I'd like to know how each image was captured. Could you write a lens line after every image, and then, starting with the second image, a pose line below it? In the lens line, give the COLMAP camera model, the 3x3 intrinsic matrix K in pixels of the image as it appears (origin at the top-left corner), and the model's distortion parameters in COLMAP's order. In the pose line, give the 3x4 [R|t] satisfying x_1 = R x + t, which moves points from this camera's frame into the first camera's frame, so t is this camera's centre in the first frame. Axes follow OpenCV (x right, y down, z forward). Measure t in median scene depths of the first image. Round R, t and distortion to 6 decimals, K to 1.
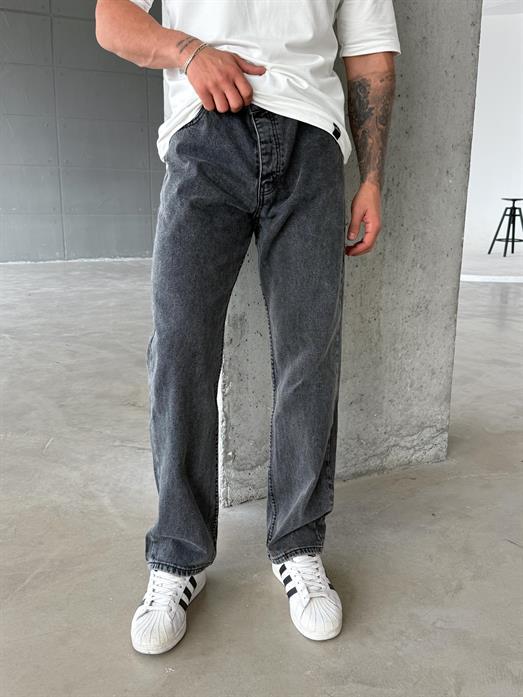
lens RADIAL K [[703.0, 0, 261.5], [0, 703.0, 348.5], [0, 0, 1]] dist [0.167410, -0.353210]
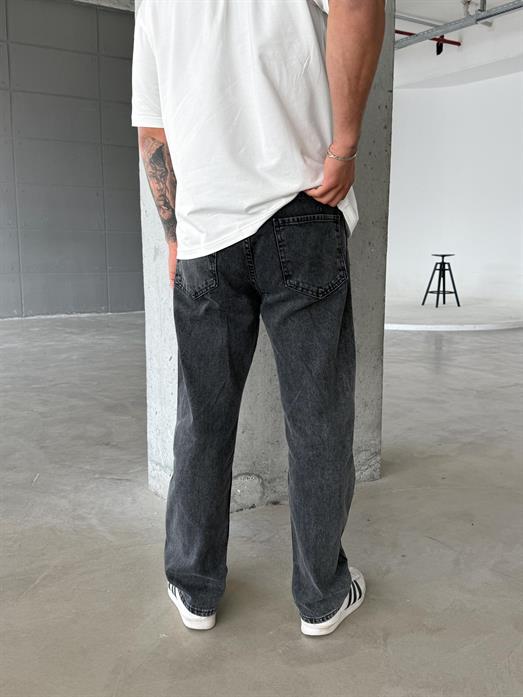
lens RADIAL K [[703.0, 0, 261.5], [0, 703.0, 348.5], [0, 0, 1]] dist [0.167410, -0.353210]
pose [[0.997148, -0.020346, 0.072680, -0.020969], [0.025659, 0.997006, -0.072936, 0.021729], [-0.070978, 0.074593, 0.994685, -0.192964]]
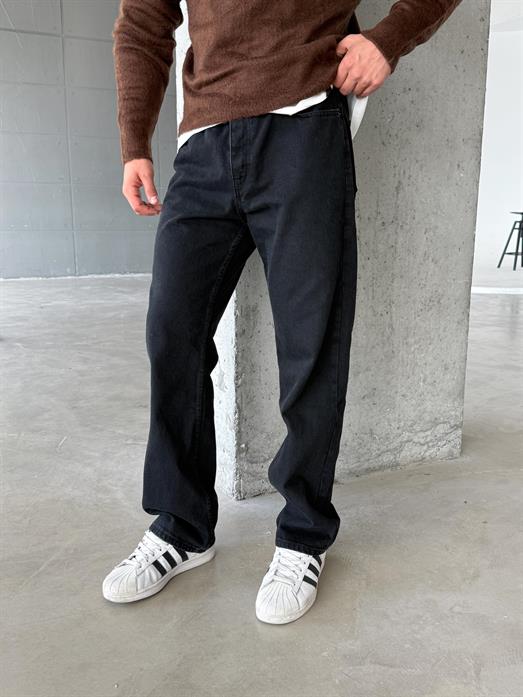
lens RADIAL K [[702.5, 0, 255.7], [0, 702.5, 349.4], [0, 0, 1]] dist [0.174814, -0.375606]
pose [[0.999800, -0.004151, -0.019568, -0.005652], [0.003583, 0.999574, -0.028981, 0.036512], [0.019680, 0.028905, 0.999388, -0.001868]]
